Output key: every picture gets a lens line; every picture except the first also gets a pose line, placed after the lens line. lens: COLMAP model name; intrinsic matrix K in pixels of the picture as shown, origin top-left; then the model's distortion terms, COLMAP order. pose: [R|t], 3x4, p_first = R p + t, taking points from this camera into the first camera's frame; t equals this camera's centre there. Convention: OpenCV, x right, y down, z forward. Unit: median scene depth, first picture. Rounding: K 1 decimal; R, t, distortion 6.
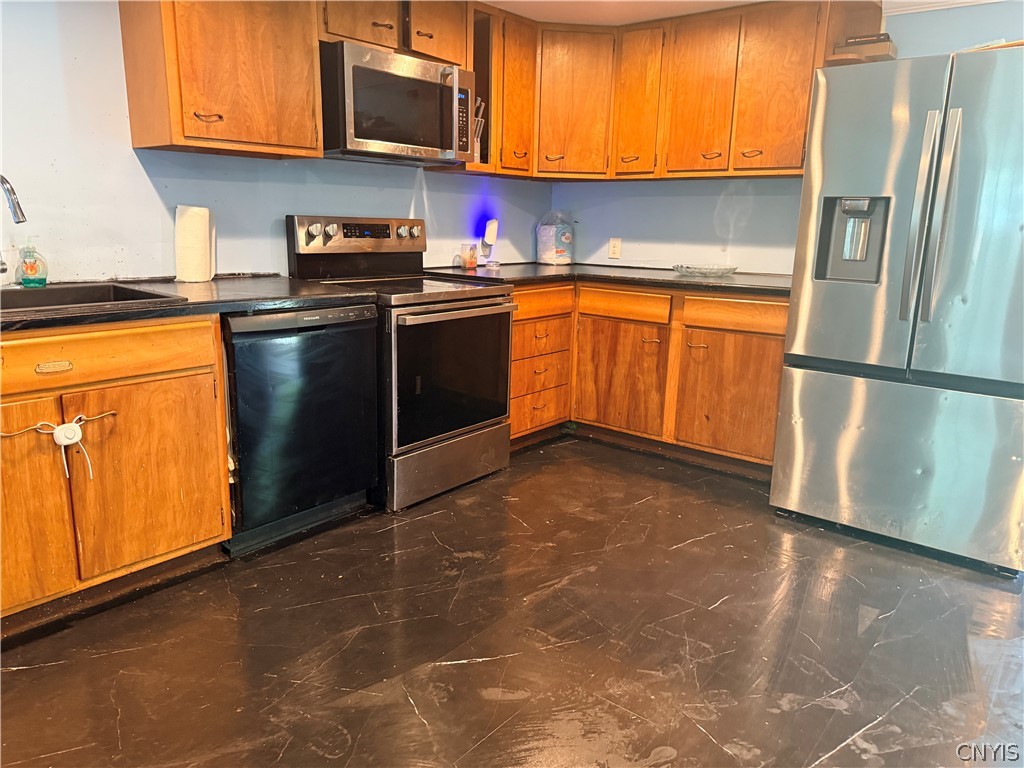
lens RADIAL K [[718.3, 0, 516.0], [0, 718.3, 379.1], [0, 0, 1]] dist [0.080885, -0.108463]
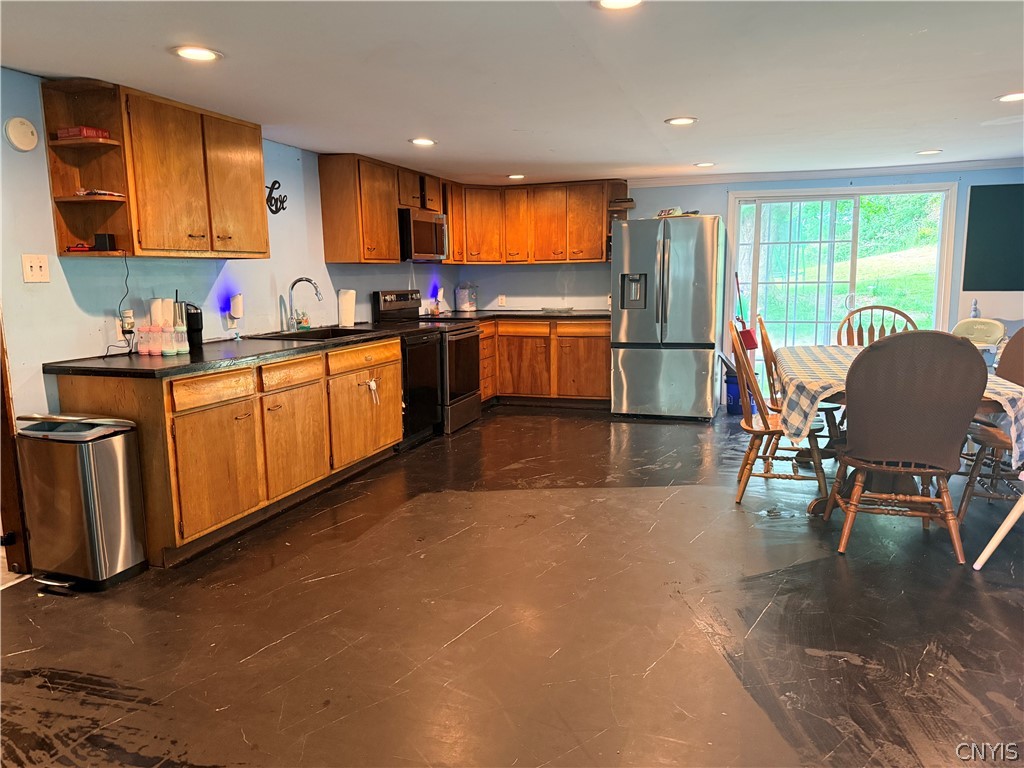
lens RADIAL K [[718.3, 0, 521.2], [0, 718.3, 386.6], [0, 0, 1]] dist [0.080885, -0.108463]
pose [[0.930796, -0.091313, 0.353949, -0.581084], [0.113273, 0.992685, -0.041785, 0.135564], [-0.347545, 0.078986, 0.934331, -0.819972]]
